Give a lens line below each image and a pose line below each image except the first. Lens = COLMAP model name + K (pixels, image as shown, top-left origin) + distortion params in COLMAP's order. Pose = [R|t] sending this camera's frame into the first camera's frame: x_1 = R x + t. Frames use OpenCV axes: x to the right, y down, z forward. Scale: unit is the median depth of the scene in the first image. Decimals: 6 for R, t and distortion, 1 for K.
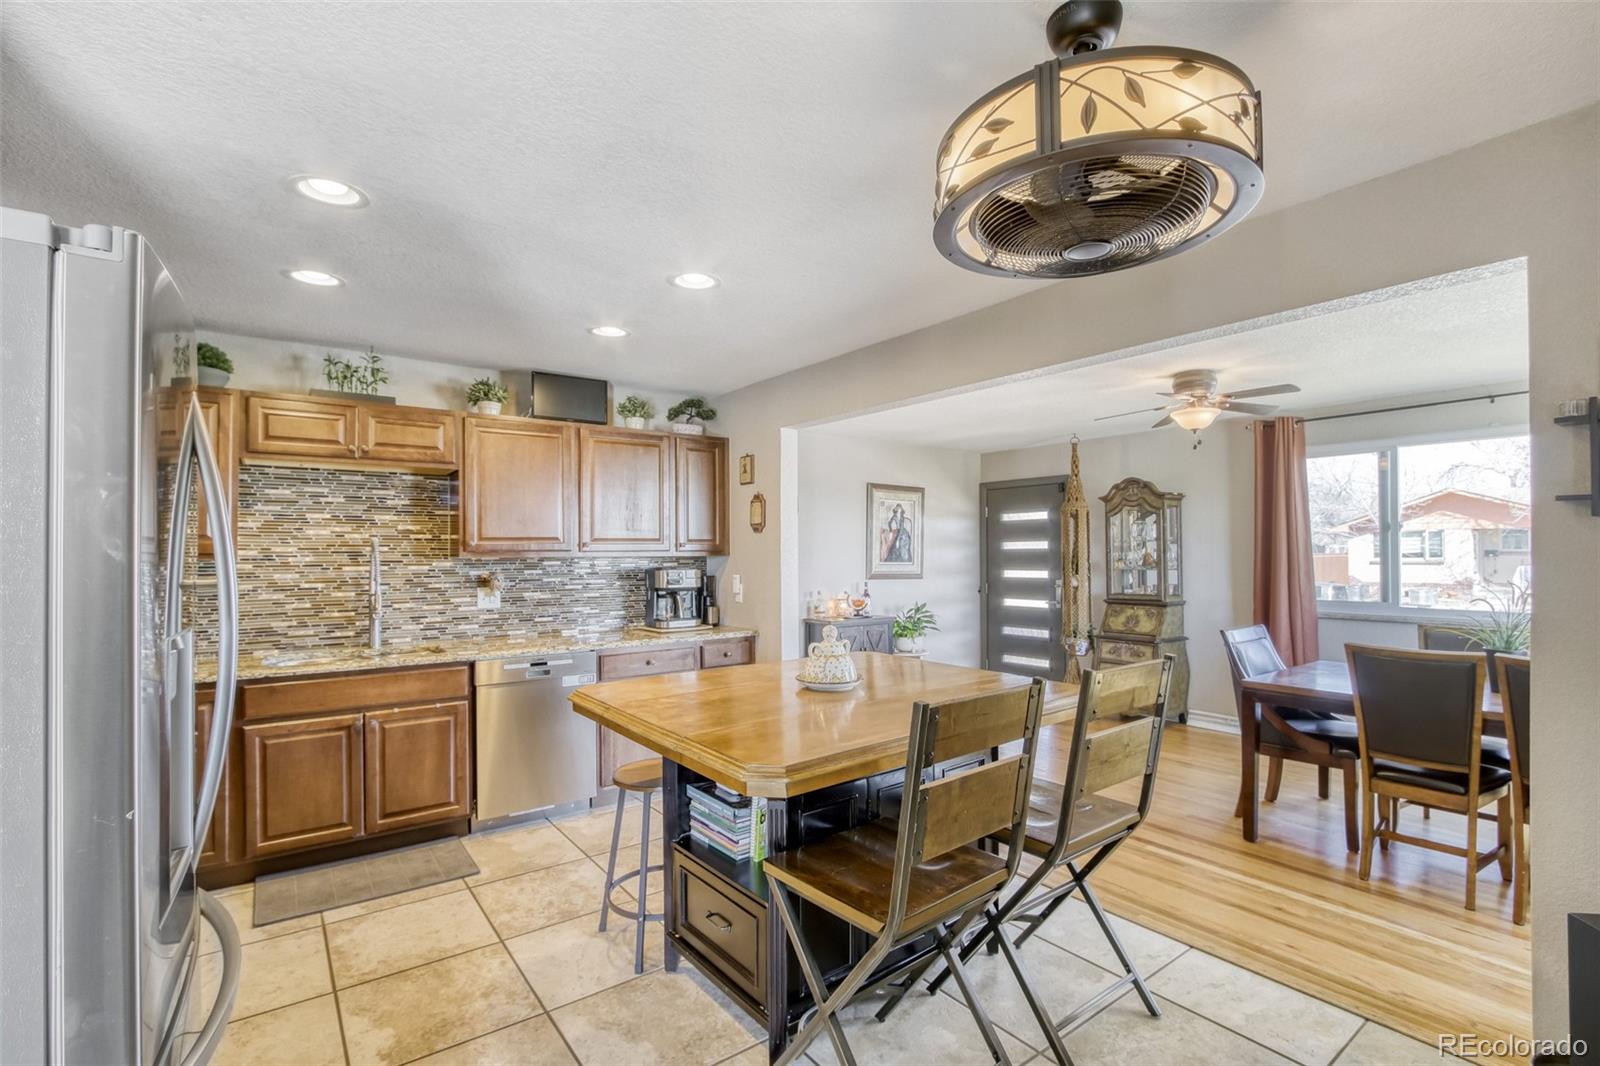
lens RADIAL K [[743.5, 0, 807.0], [0, 743.5, 535.9], [0, 0, 1]] dist [-0.014420, 0.003081]
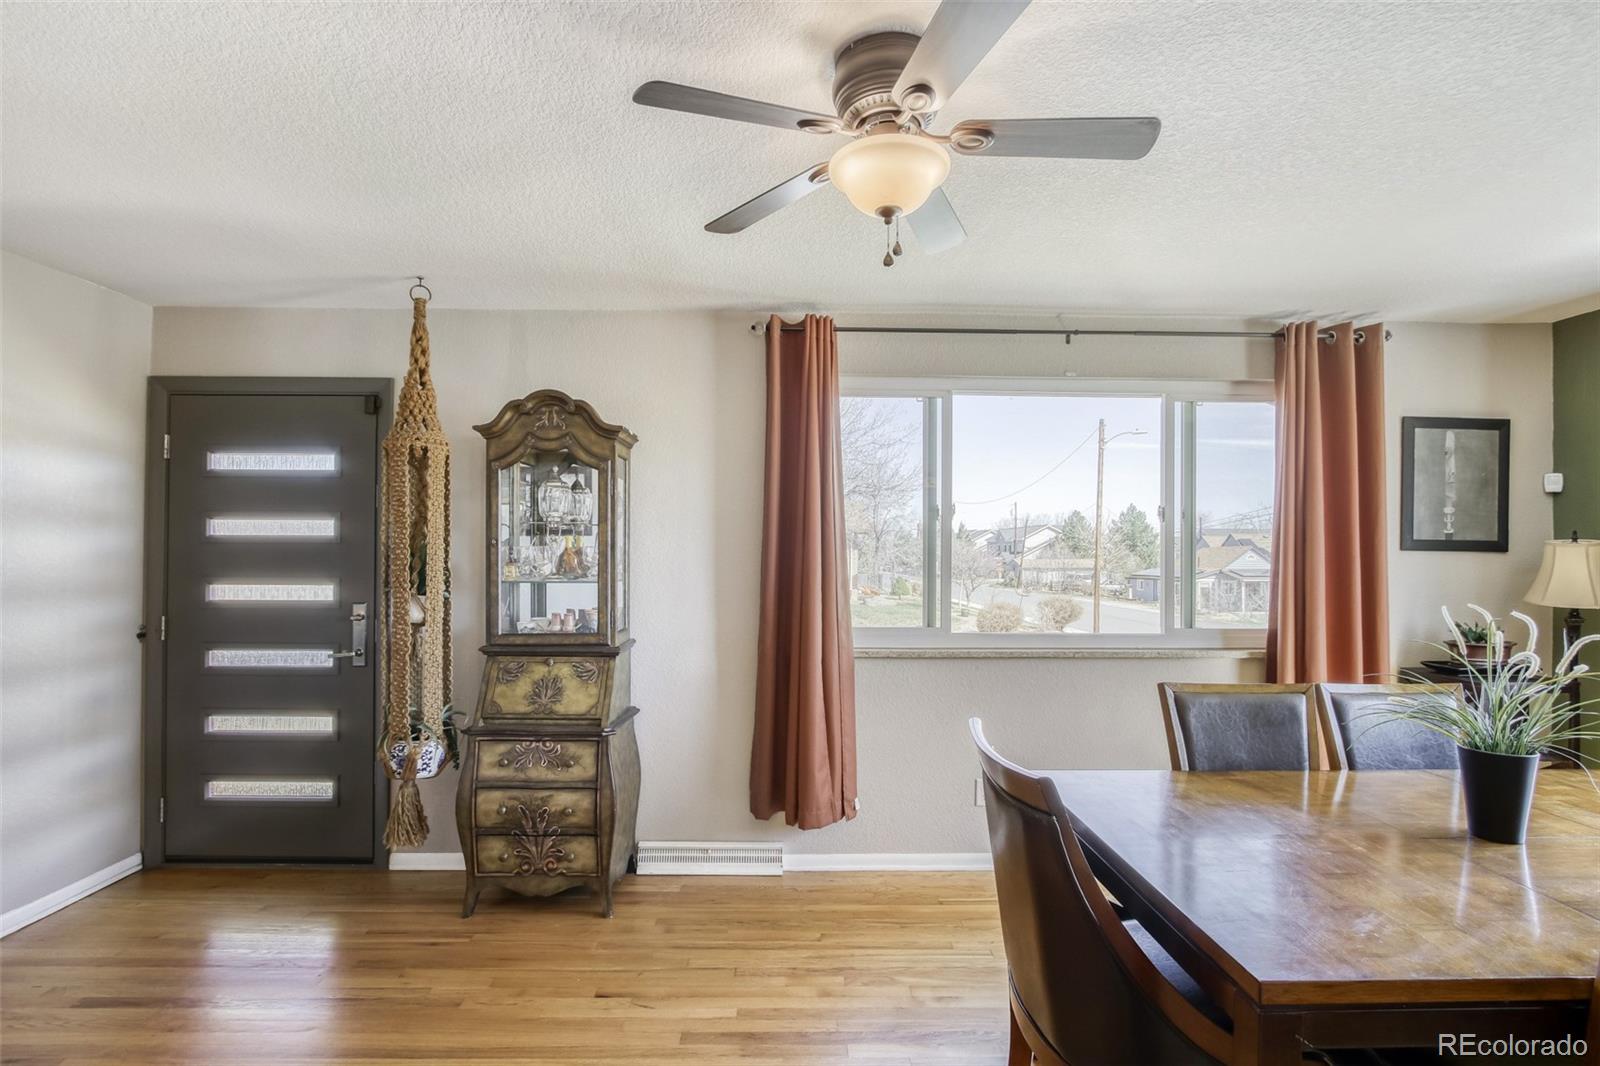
lens RADIAL K [[743.5, 0, 803.6], [0, 743.5, 544.0], [0, 0, 1]] dist [-0.014420, 0.003081]
pose [[0.591753, 0.013847, 0.806000, 0.149232], [-0.026397, 0.999649, 0.002207, 0.015267], [-0.805687, -0.022582, 0.591911, 0.579698]]
